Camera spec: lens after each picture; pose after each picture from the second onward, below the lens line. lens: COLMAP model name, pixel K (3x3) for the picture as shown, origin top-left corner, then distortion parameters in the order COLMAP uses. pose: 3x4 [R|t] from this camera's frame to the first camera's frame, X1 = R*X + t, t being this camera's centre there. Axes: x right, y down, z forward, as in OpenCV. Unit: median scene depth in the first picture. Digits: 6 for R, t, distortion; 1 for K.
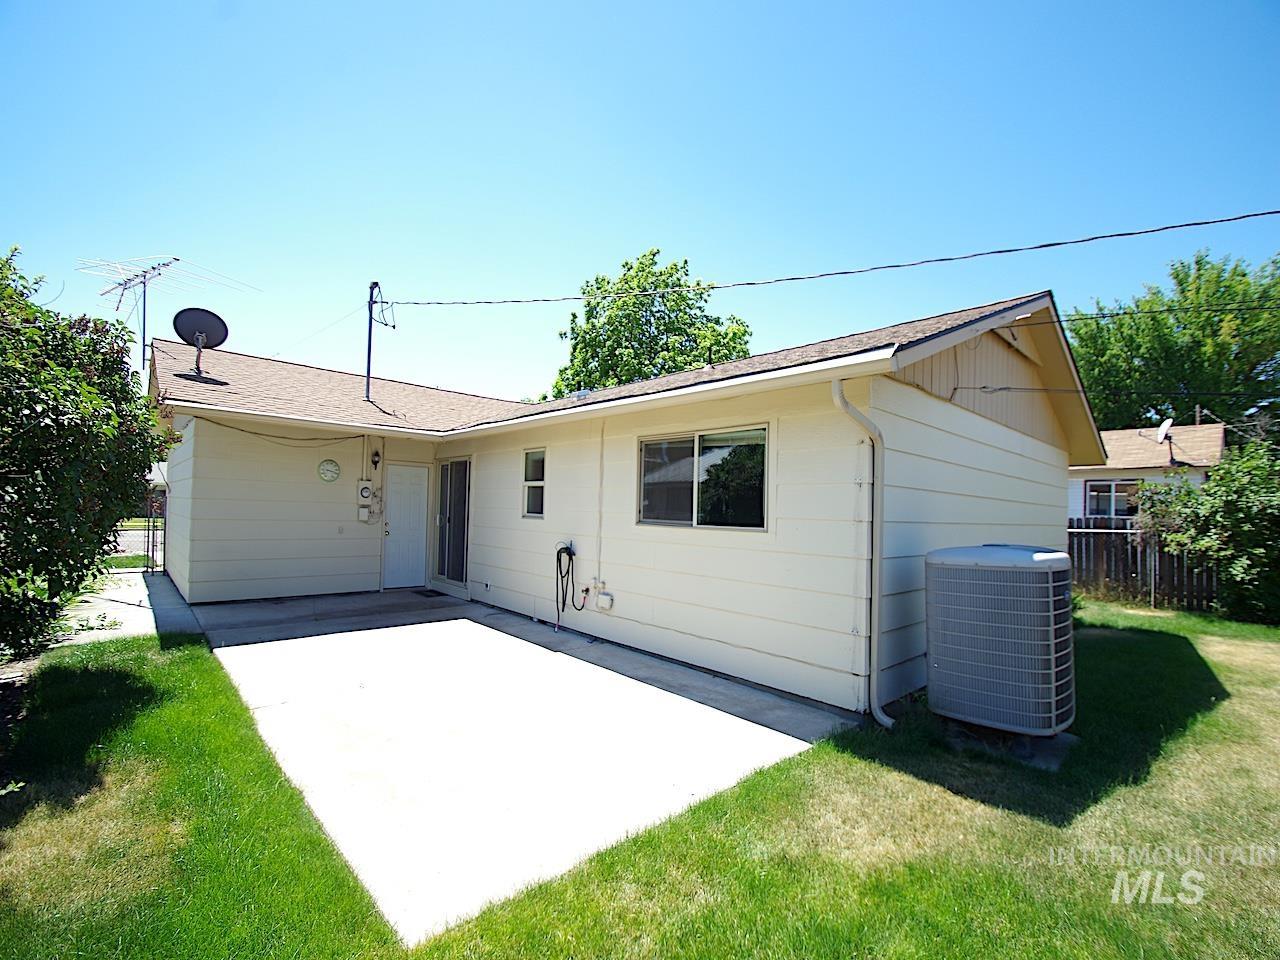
lens RADIAL K [[572.8, 0, 648.5], [0, 572.8, 493.6], [0, 0, 1]] dist [0.004187, -0.008992]
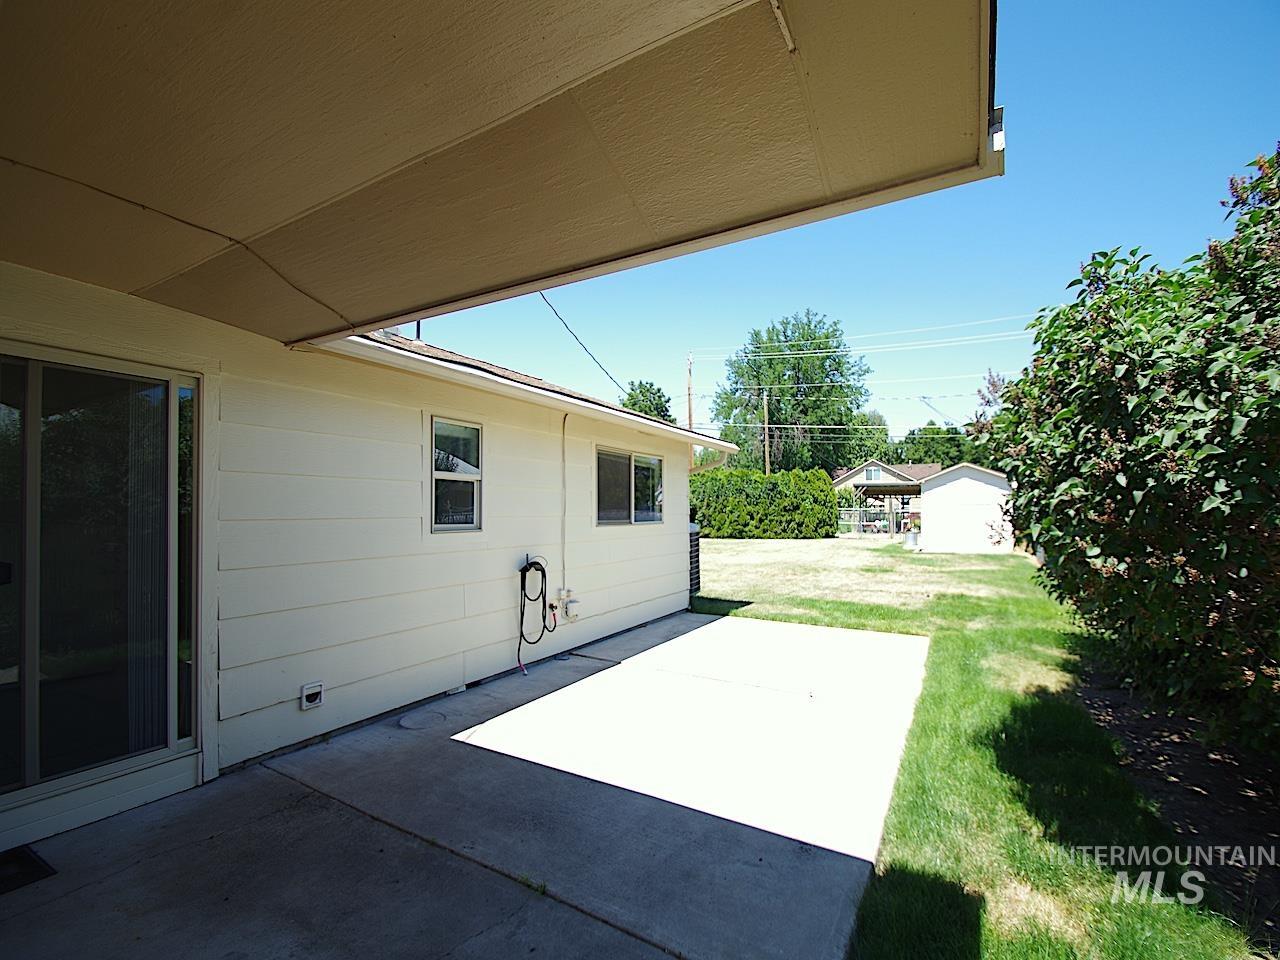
lens RADIAL K [[572.8, 0, 639.3], [0, 572.8, 494.0], [0, 0, 1]] dist [0.004187, -0.008992]
pose [[-0.297846, 0.002580, 0.954611, -1.153995], [-0.033717, 0.999344, -0.013220, 0.006150], [-0.954018, -0.036124, -0.297563, 1.341263]]
